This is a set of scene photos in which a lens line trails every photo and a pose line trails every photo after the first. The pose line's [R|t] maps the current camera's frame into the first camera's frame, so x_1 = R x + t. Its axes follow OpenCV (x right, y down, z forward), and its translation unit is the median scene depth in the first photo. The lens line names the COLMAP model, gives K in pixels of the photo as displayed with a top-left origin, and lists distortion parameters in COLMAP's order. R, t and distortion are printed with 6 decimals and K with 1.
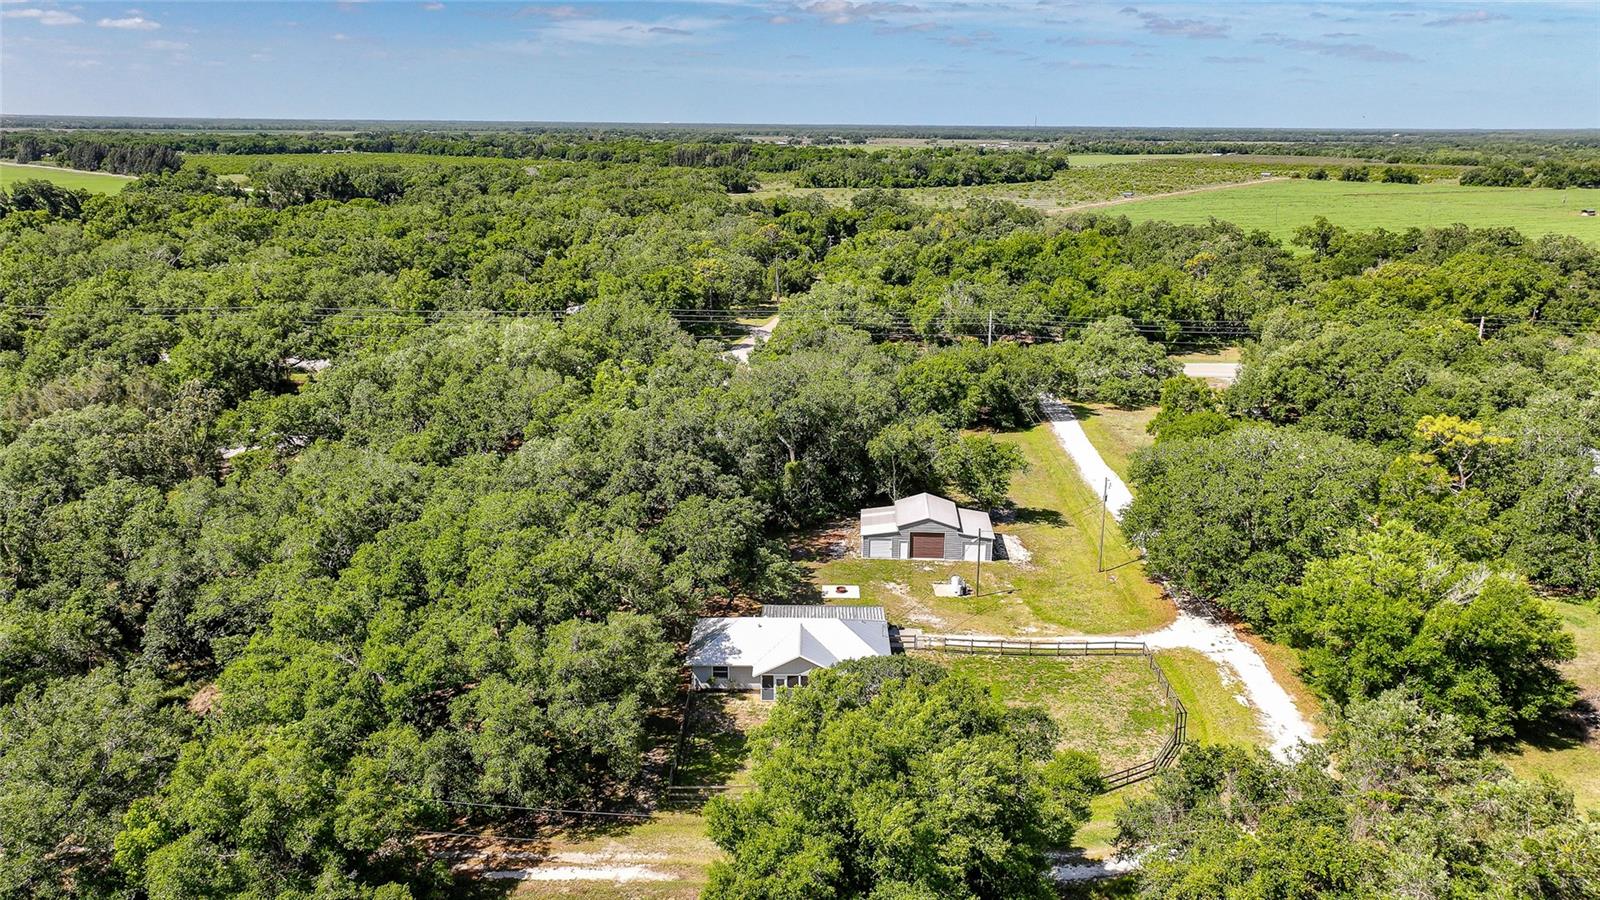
lens RADIAL K [[1126.3, 0, 809.4], [0, 1126.3, 450.4], [0, 0, 1]] dist [-0.002187, 0.013444]
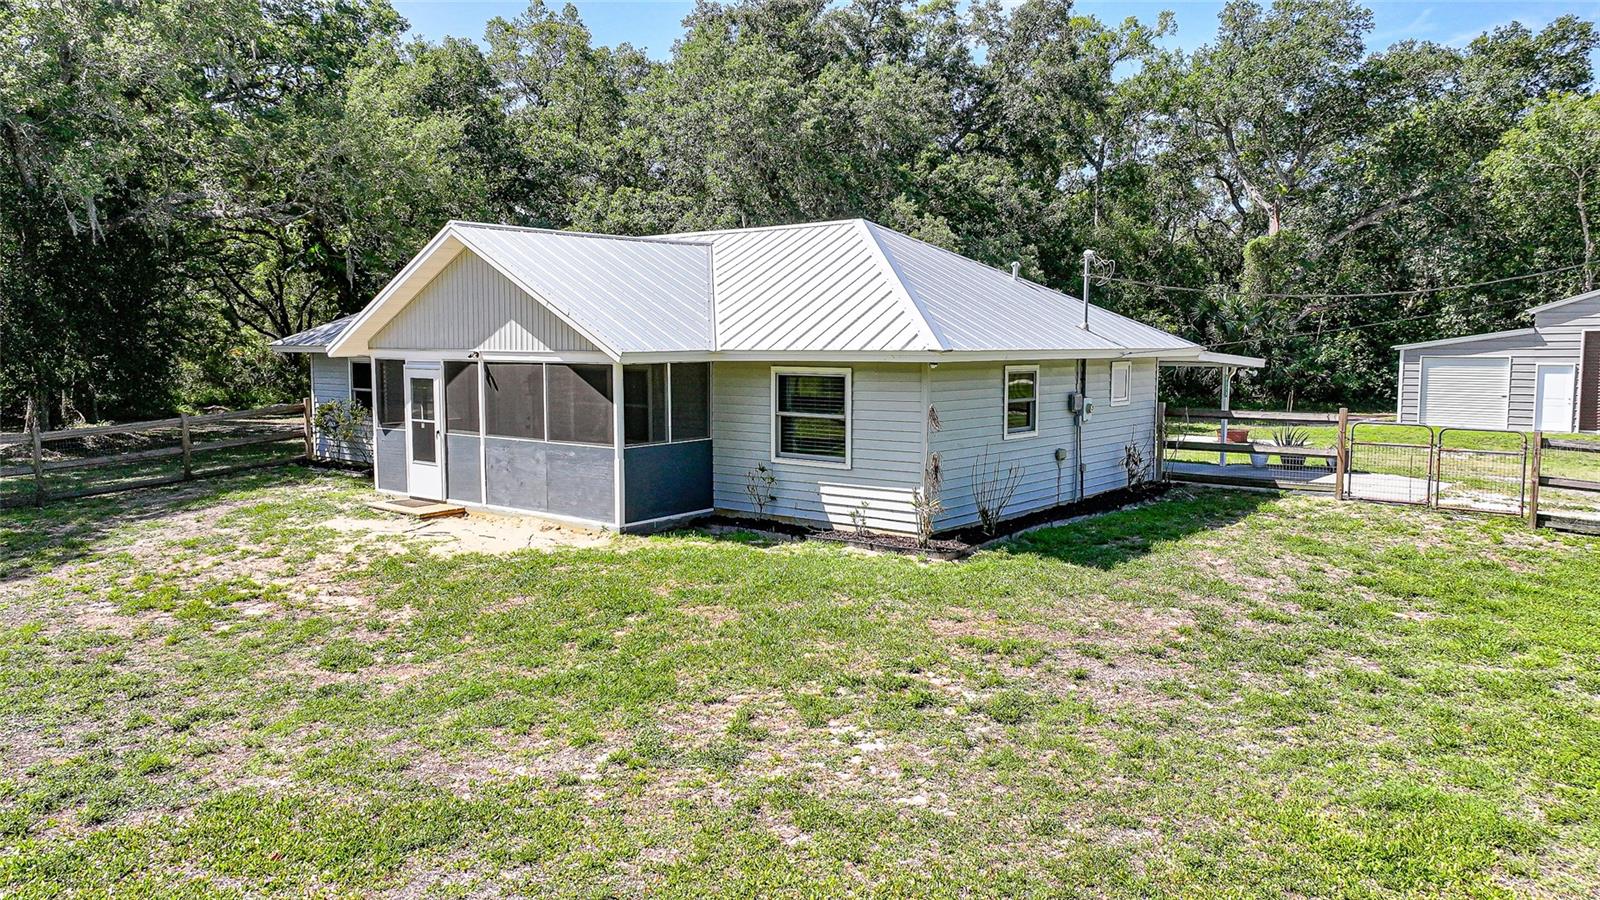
lens RADIAL K [[1126.3, 0, 807.2], [0, 1126.3, 444.5], [0, 0, 1]] dist [-0.002187, 0.013444]
pose [[0.778966, 0.049703, -0.625094, 0.123806], [-0.171173, 0.975849, -0.135716, 0.184141], [0.603251, 0.212717, 0.768661, 0.710233]]
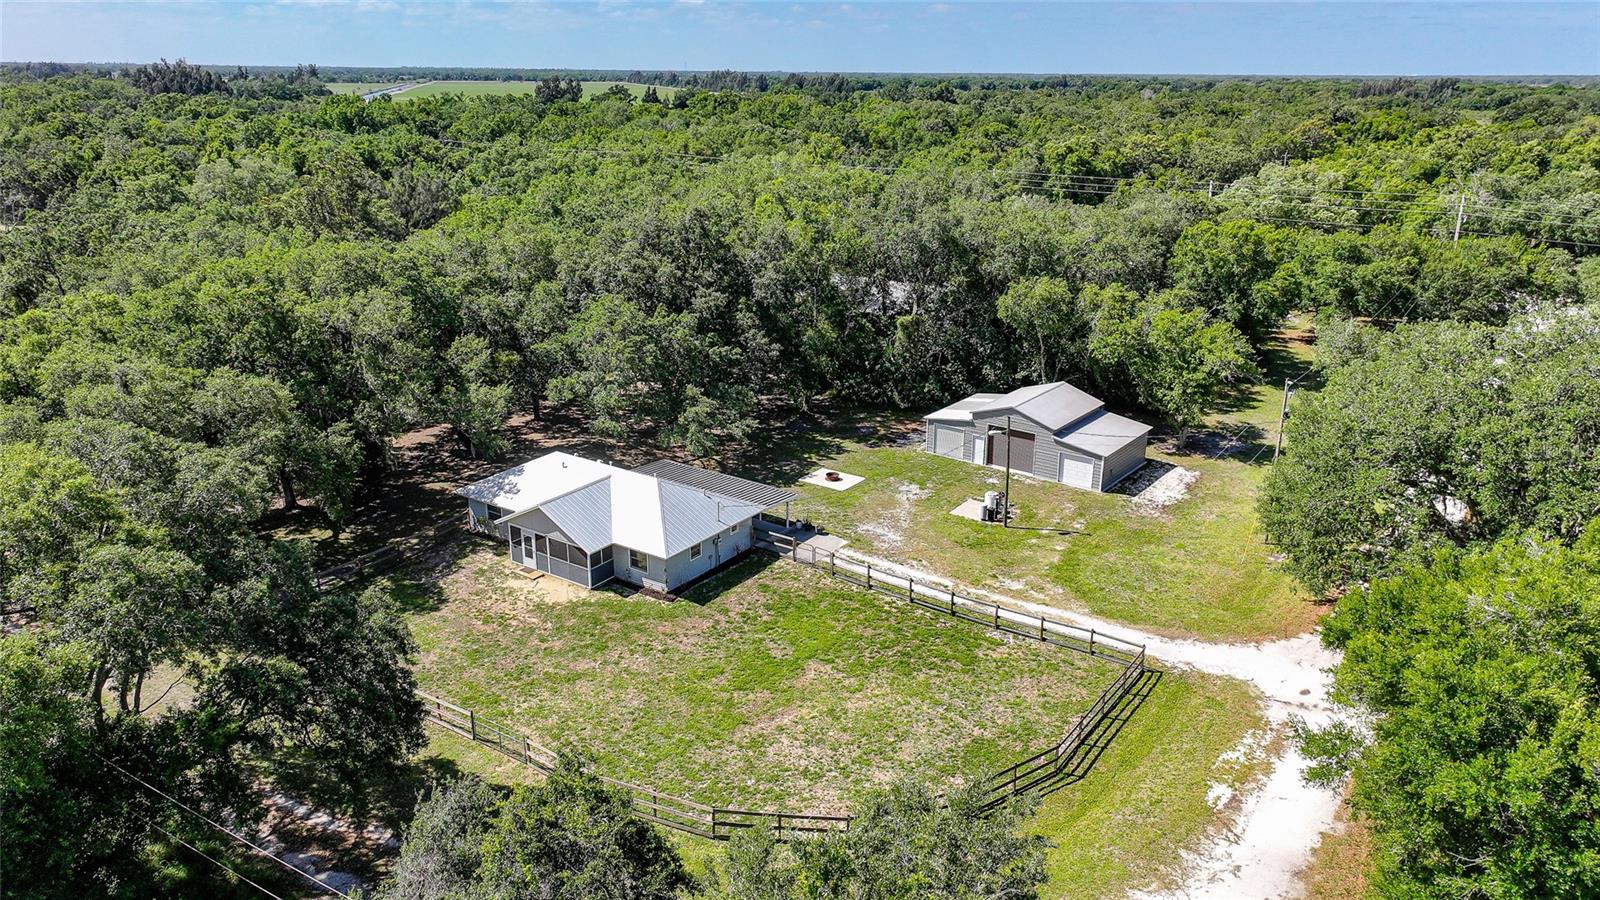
lens RADIAL K [[1126.3, 0, 805.9], [0, 1126.3, 444.8], [0, 0, 1]] dist [-0.002187, 0.013444]
pose [[0.825994, 0.174614, -0.535951, 0.383750], [-0.158071, 0.984412, 0.077109, 0.053229], [0.541061, 0.021027, 0.840720, 0.404127]]
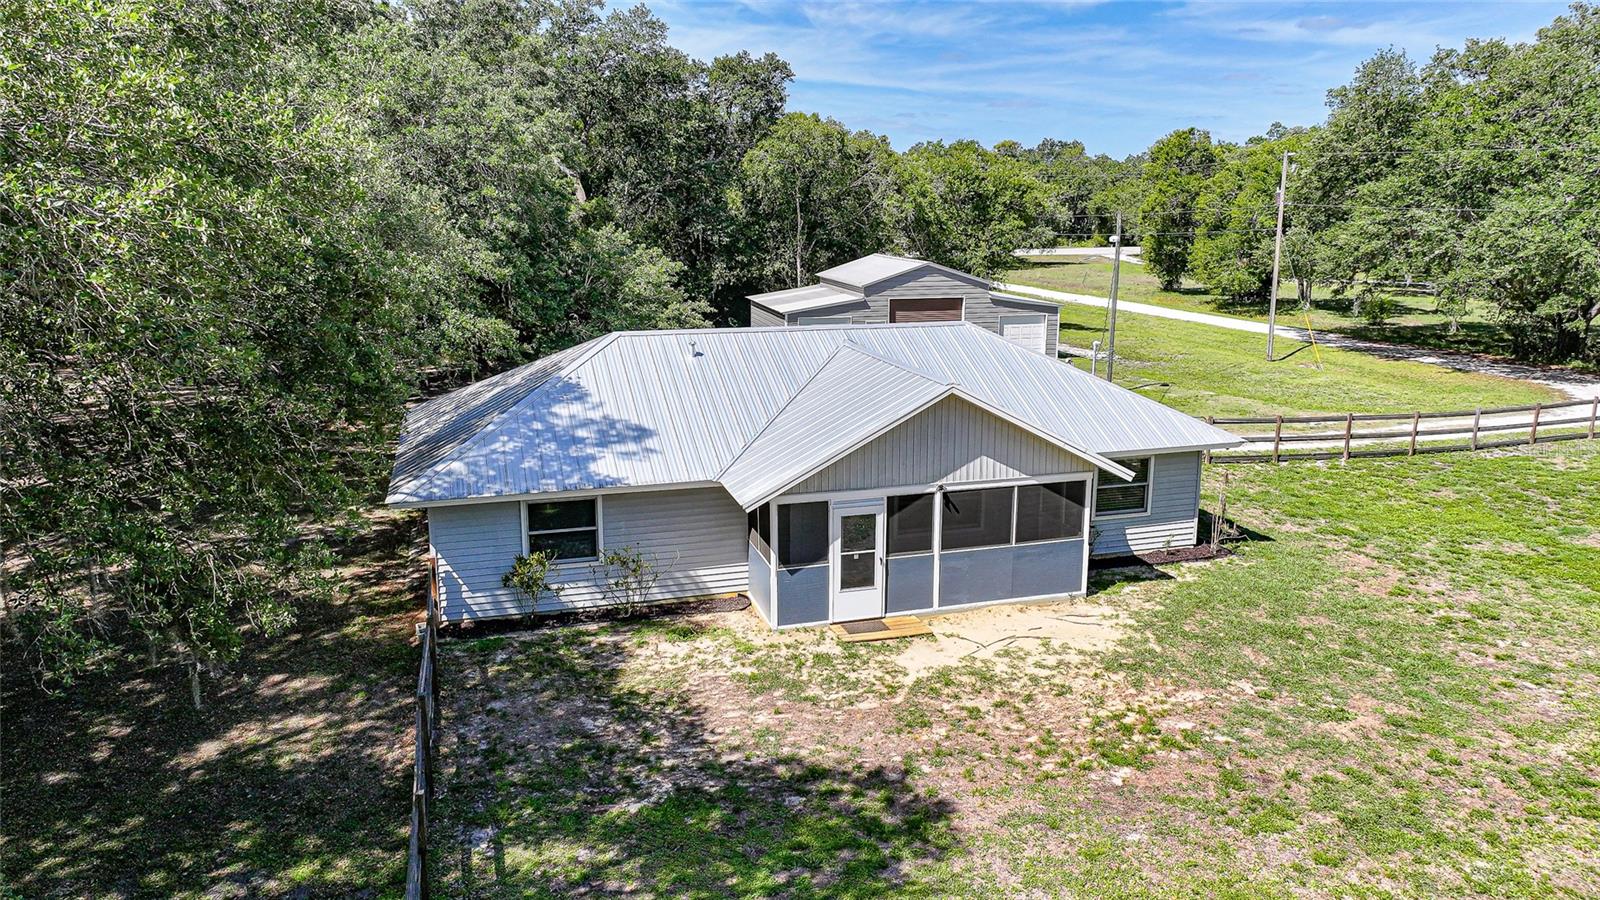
lens RADIAL K [[1126.3, 0, 803.1], [0, 1126.3, 452.2], [0, 0, 1]] dist [-0.002187, 0.013444]
pose [[0.954068, -0.072926, 0.290578, -0.079549], [0.091514, 0.994503, -0.050884, 0.160822], [-0.285269, 0.075139, 0.955498, 0.632501]]
